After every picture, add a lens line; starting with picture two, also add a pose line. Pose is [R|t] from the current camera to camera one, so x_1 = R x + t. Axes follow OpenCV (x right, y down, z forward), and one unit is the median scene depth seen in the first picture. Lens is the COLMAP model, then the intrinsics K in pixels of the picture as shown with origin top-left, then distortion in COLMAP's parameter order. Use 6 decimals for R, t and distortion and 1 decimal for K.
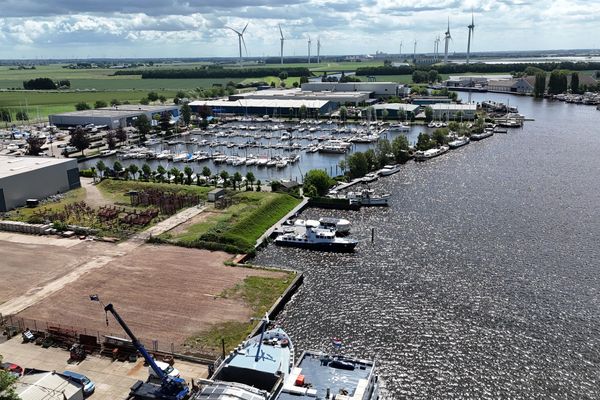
lens RADIAL K [[515.6, 0, 300.0], [0, 515.6, 200.0], [0, 0, 1]] dist [0.094370, -0.115602]
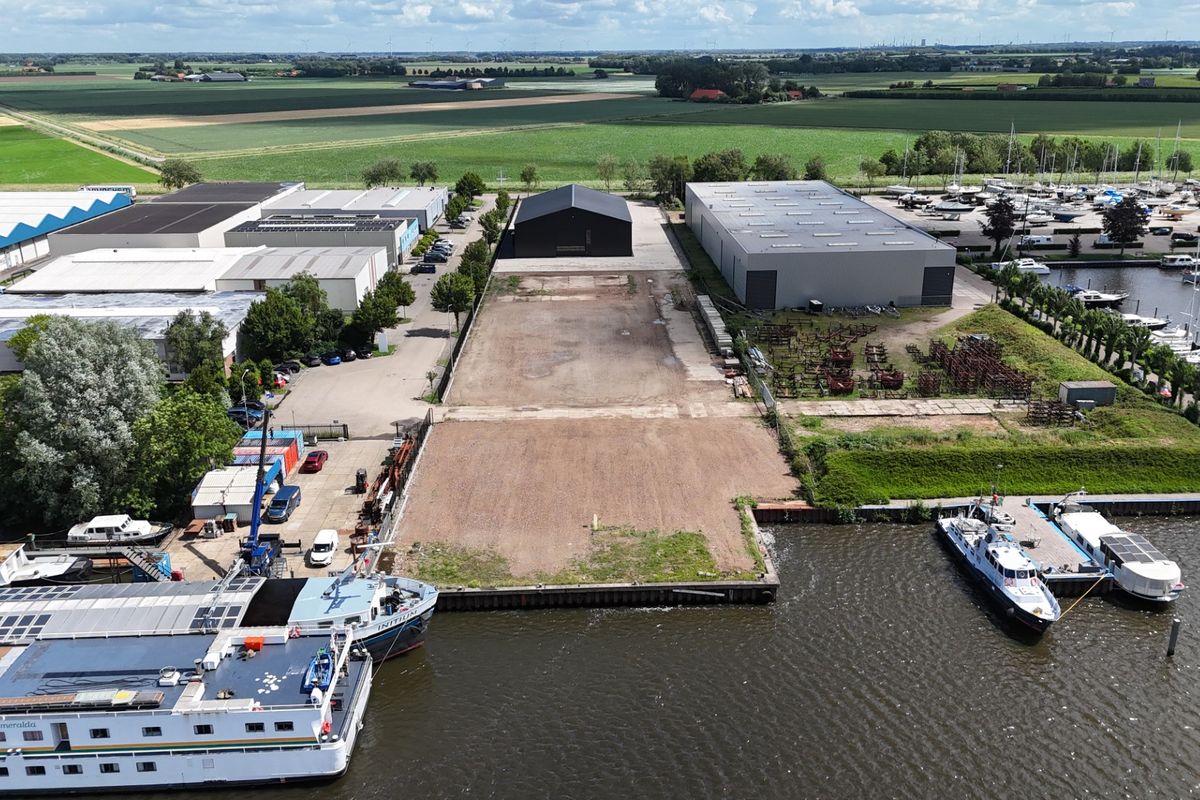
lens RADIAL K [[1031.2, 0, 600.0], [0, 1031.2, 400.0], [0, 0, 1]] dist [0.094370, -0.115602]
pose [[0.344408, 0.311343, -0.885691, 0.461256], [-0.246084, 0.940361, 0.234869, -0.112665], [0.905995, 0.137063, 0.400484, 0.378658]]
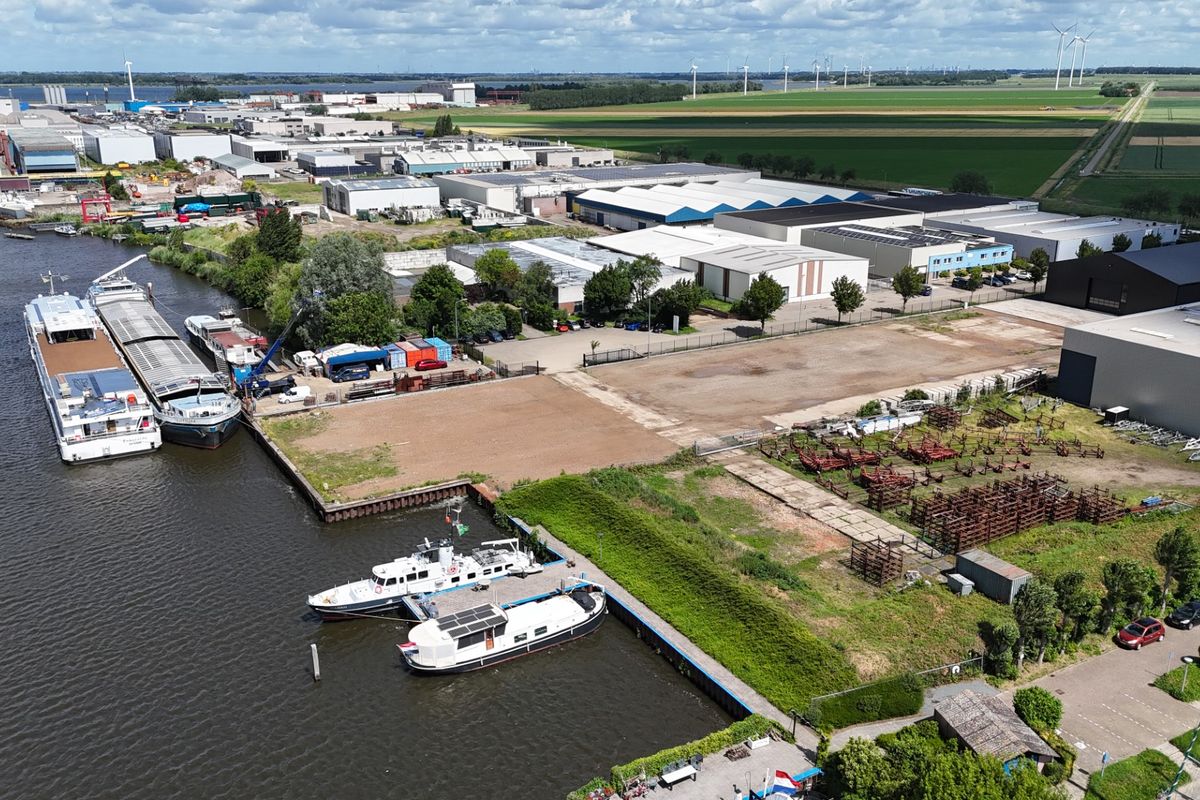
lens RADIAL K [[1031.2, 0, 600.0], [0, 1031.2, 400.0], [0, 0, 1]] dist [0.094370, -0.115602]
pose [[-0.657582, 0.243191, -0.713053, 0.376243], [-0.187422, 0.863906, 0.467482, -0.339736], [0.729698, 0.441050, -0.522510, 1.207230]]
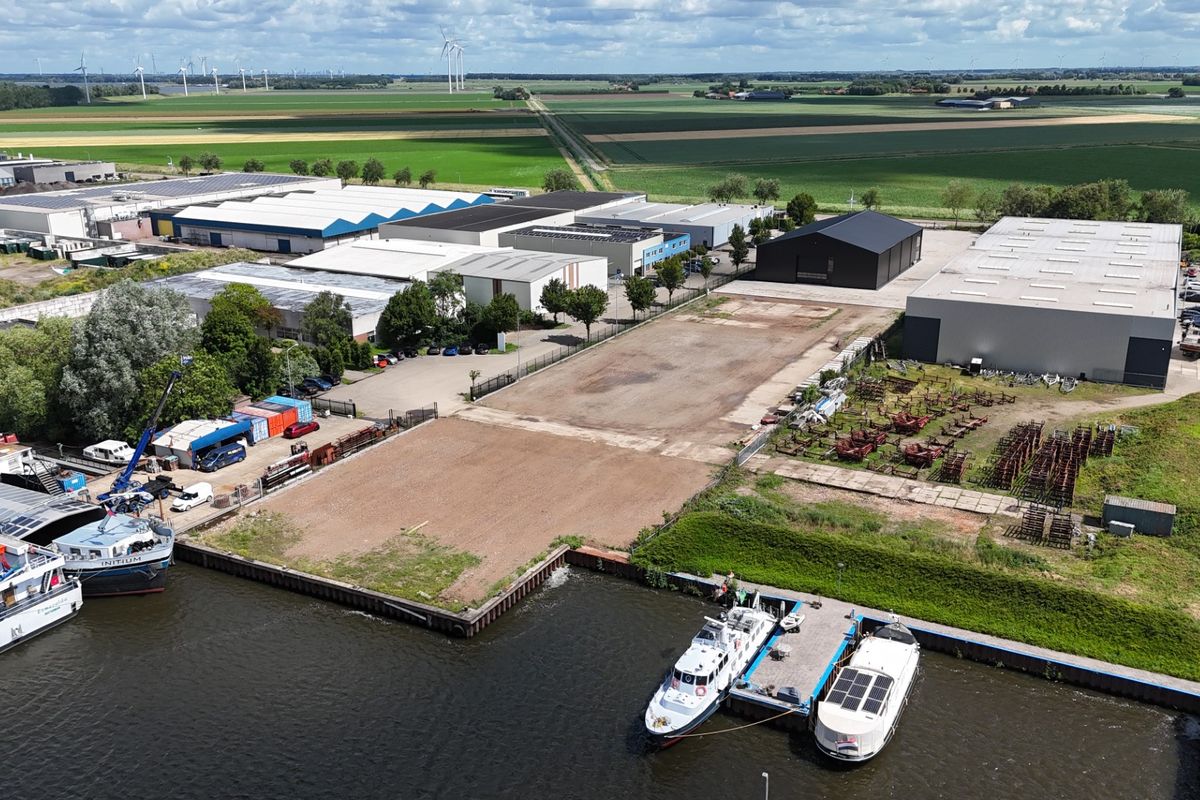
lens RADIAL K [[1031.2, 0, 600.0], [0, 1031.2, 400.0], [0, 0, 1]] dist [0.094370, -0.115602]
pose [[-0.164214, 0.311863, -0.935829, 0.488983], [-0.253500, 0.903503, 0.345573, -0.225415], [0.953295, 0.293980, -0.069311, 0.795383]]
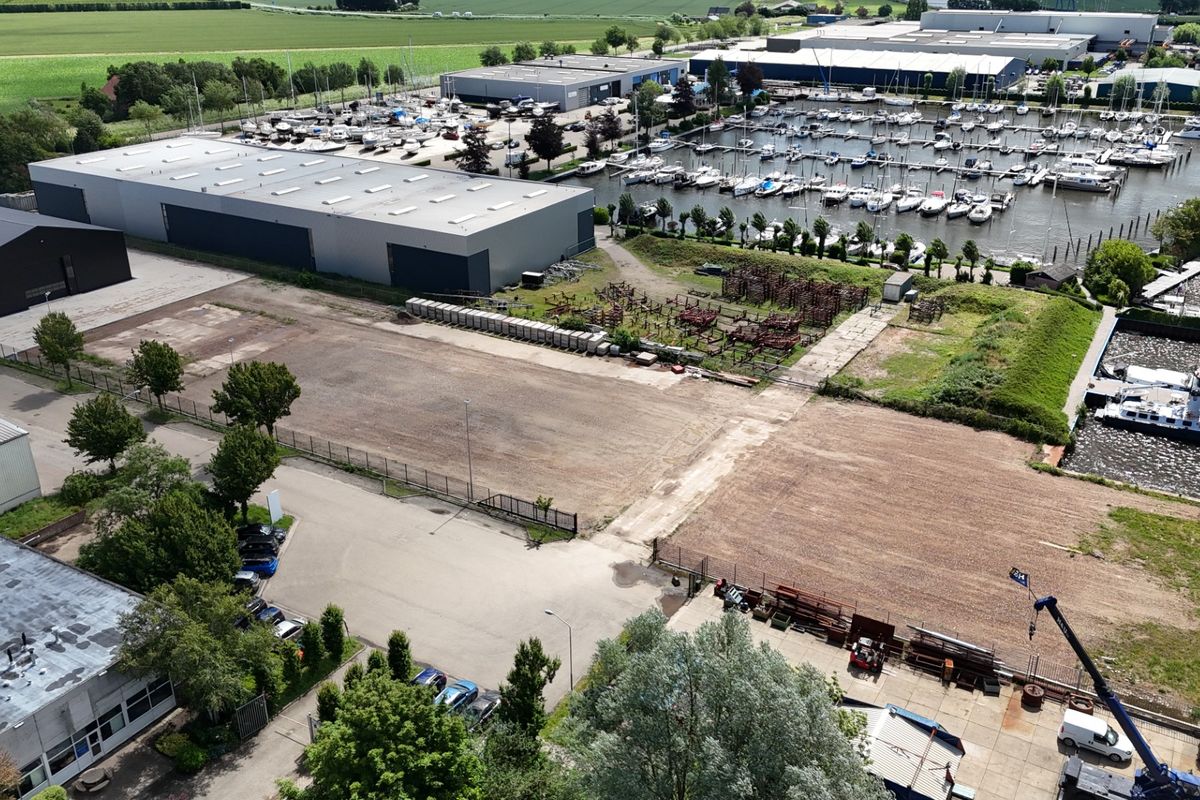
lens RADIAL K [[1031.2, 0, 600.0], [0, 1031.2, 400.0], [0, 0, 1]] dist [0.094370, -0.115602]
pose [[0.979024, 0.093553, -0.180999, -0.271069], [-0.065979, 0.986055, 0.152780, -0.038707], [0.192768, -0.137633, 0.971544, 0.025310]]
